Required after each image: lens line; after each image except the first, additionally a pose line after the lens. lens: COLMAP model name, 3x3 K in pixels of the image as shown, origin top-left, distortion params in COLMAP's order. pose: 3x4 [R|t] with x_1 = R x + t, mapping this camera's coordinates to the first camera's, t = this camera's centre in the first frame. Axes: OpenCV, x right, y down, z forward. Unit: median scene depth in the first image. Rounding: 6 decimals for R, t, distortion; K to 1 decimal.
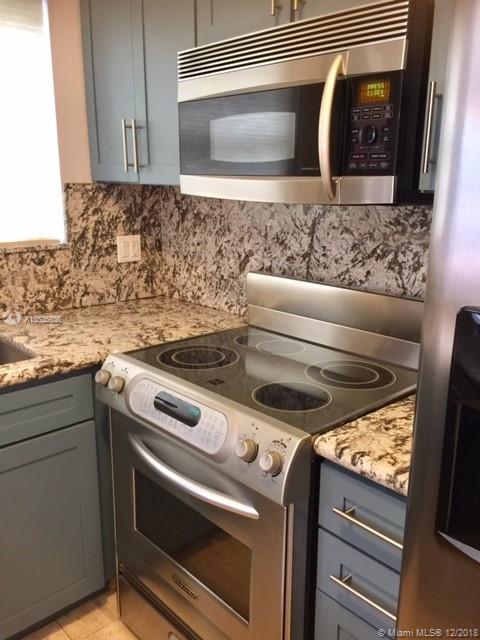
lens RADIAL K [[547.5, 0, 242.3], [0, 547.5, 321.8], [0, 0, 1]] dist [0.077945, -0.088410]
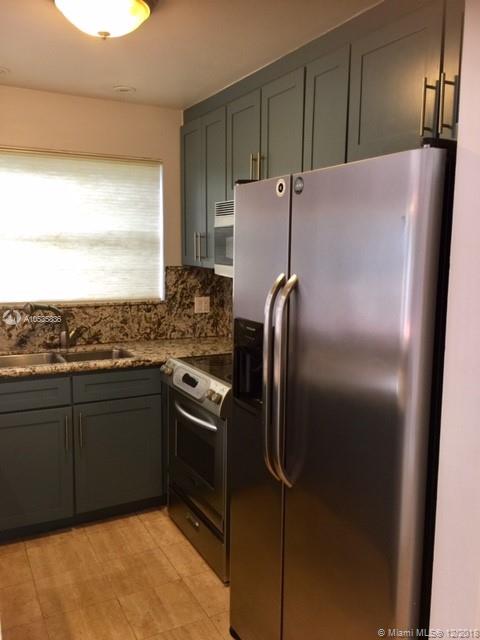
lens RADIAL K [[547.5, 0, 243.3], [0, 547.5, 321.0], [0, 0, 1]] dist [0.077945, -0.088410]
pose [[0.965205, 0.034894, -0.259156, 0.365691], [-0.067205, 0.990869, -0.116884, 0.104420], [0.252711, 0.130233, 0.958737, -0.567100]]
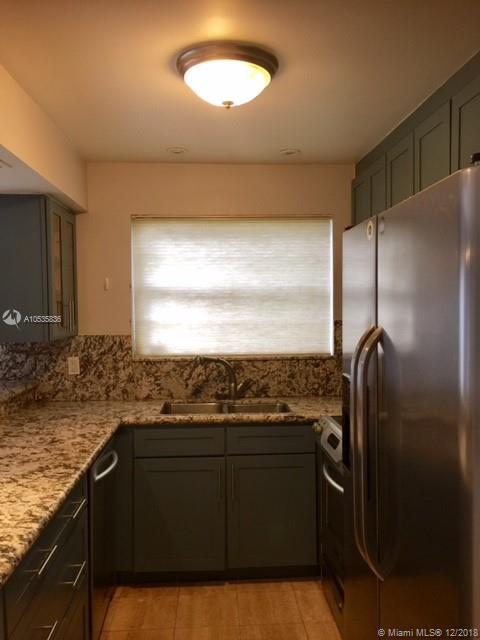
lens RADIAL K [[547.5, 0, 244.8], [0, 547.5, 319.3], [0, 0, 1]] dist [0.077945, -0.088410]
pose [[0.772098, -0.000507, -0.635503, 0.530951], [-0.143942, 0.973871, -0.175658, 0.080551], [0.618987, 0.227101, 0.751851, -0.434422]]
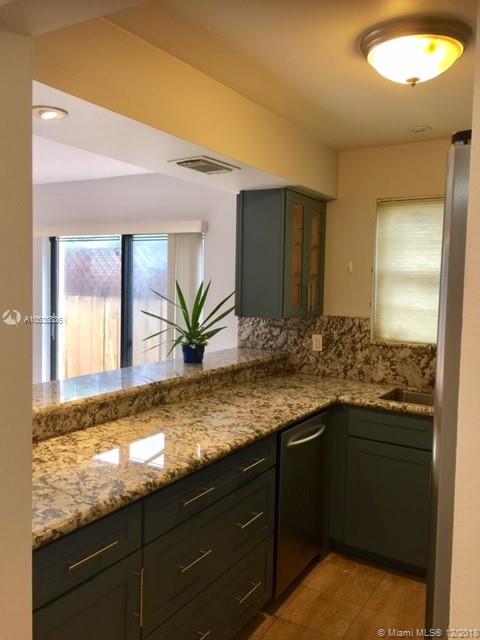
lens RADIAL K [[547.5, 0, 241.2], [0, 547.5, 316.4], [0, 0, 1]] dist [0.077945, -0.088410]
pose [[0.275481, 0.055480, -0.959704, 0.721866], [-0.263093, 0.964568, -0.019759, 0.017987], [0.924604, 0.257935, 0.280317, -0.231182]]
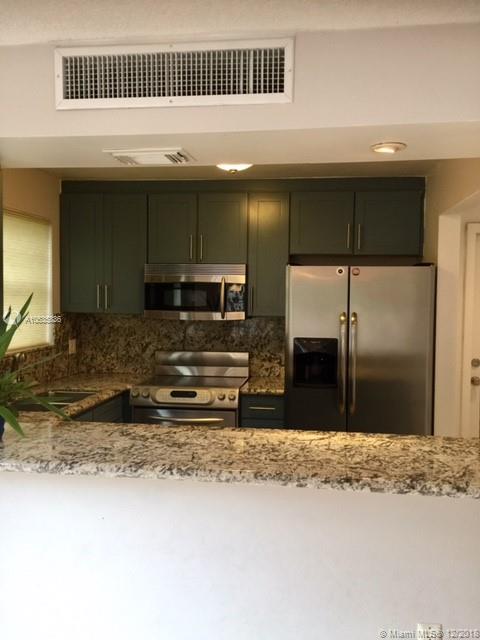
lens RADIAL K [[547.5, 0, 239.0], [0, 547.5, 320.3], [0, 0, 1]] dist [0.077945, -0.088410]
pose [[0.774046, -0.027558, 0.632529, -1.034348], [0.156886, 0.976243, -0.149453, 0.159787], [-0.613383, 0.214918, 0.759981, -0.848345]]
